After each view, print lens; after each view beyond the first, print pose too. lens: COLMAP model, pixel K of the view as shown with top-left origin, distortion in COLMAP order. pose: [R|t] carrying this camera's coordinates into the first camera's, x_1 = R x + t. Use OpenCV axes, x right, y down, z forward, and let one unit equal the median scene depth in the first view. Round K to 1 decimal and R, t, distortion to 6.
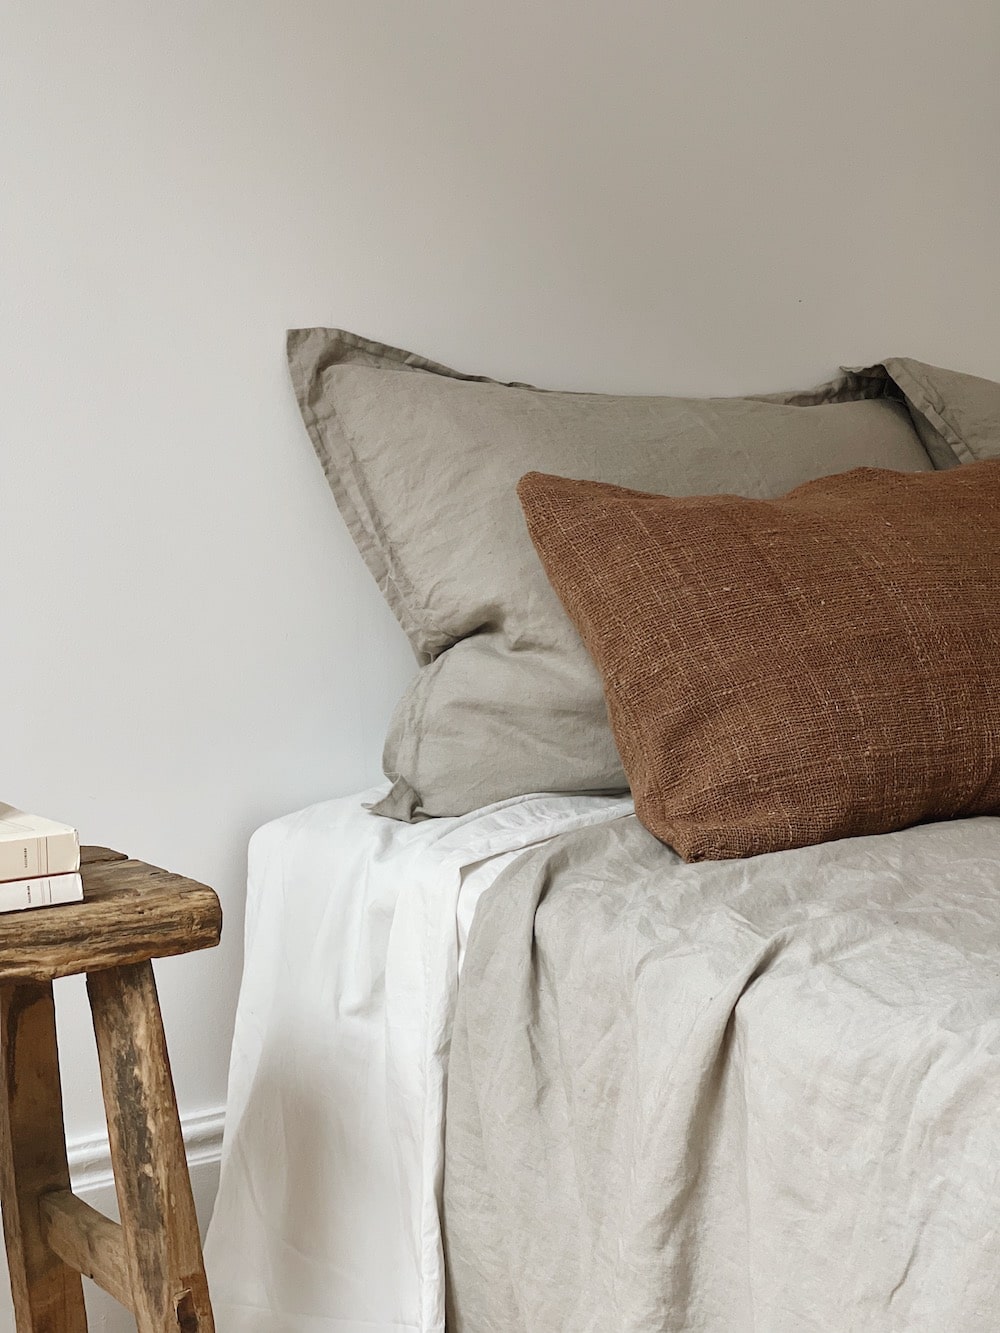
lens RADIAL K [[2462.2, 0, 499.8], [0, 2462.2, 661.2], [0, 0, 1]] dist [0.213519, 0.000000]
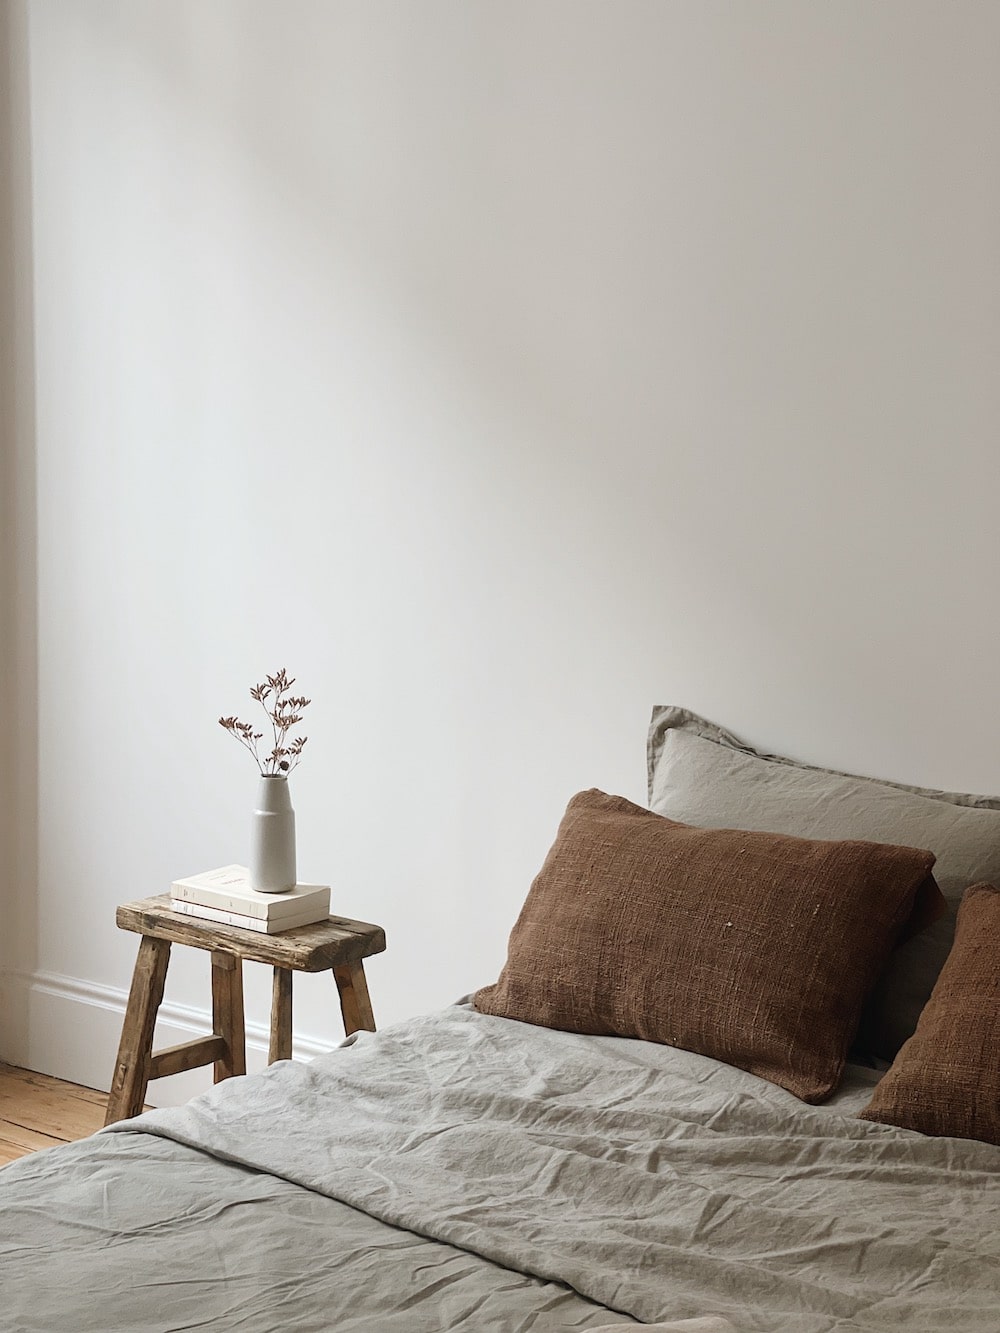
lens RADIAL K [[2462.2, 0, 498.9], [0, 2462.2, 663.7], [0, 0, 1]] dist [0.213519, 0.000000]
pose [[0.265253, 0.134627, -0.954734, 1.602401], [-0.158999, 0.982755, 0.094403, -0.315676], [0.950979, 0.126761, 0.282084, 0.377859]]
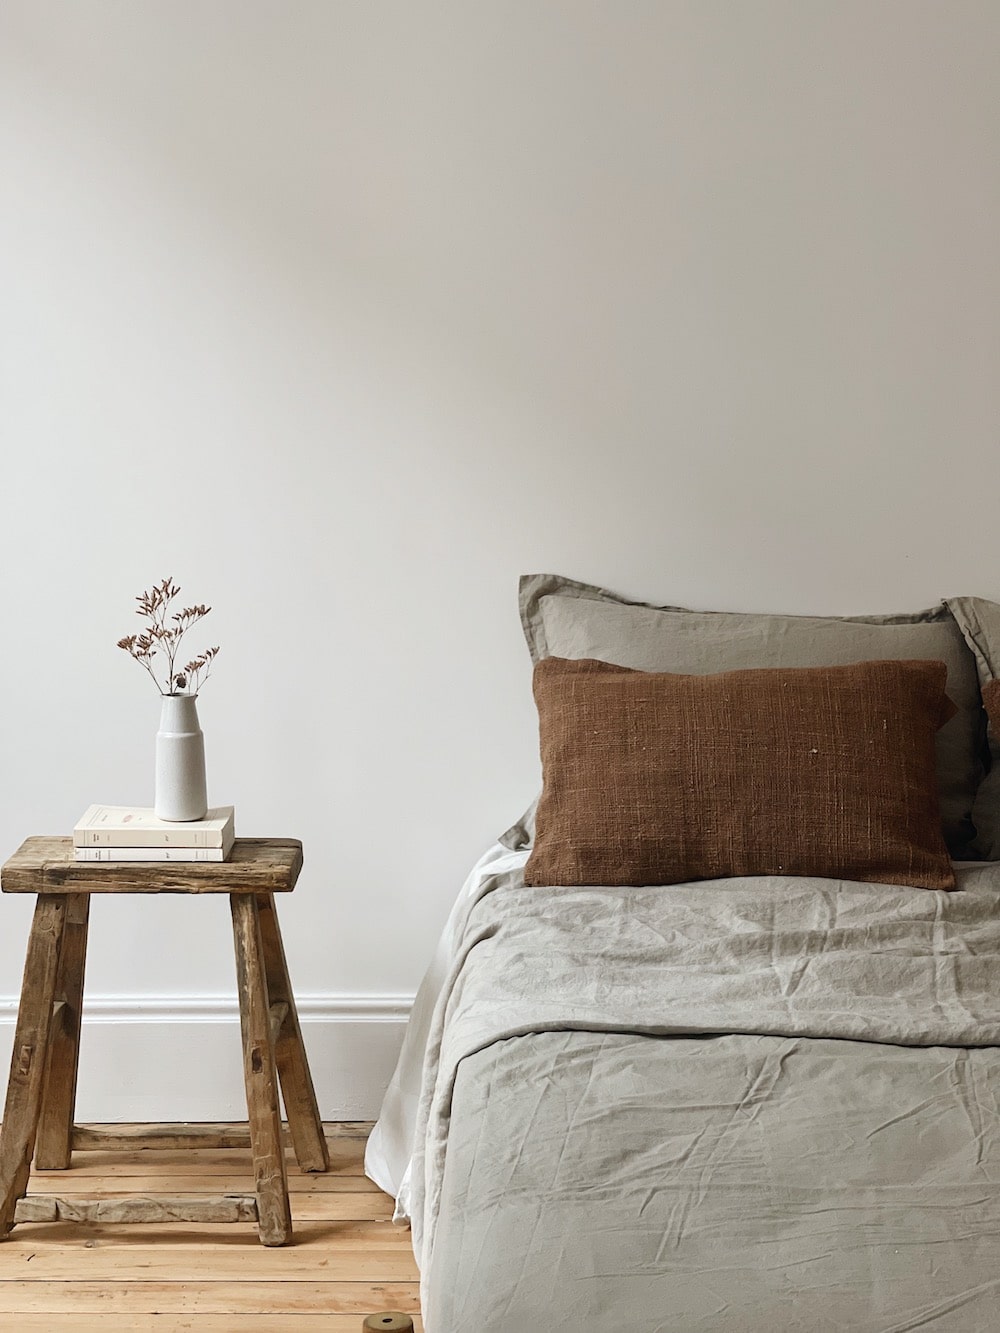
lens RADIAL K [[2462.2, 0, 494.0], [0, 2462.2, 670.9], [0, 0, 1]] dist [0.213519, 0.000000]
pose [[0.790085, 0.083565, -0.607275, 1.005656], [-0.077568, 0.996330, 0.036184, -0.127800], [0.608070, 0.018517, 0.793667, -0.450787]]
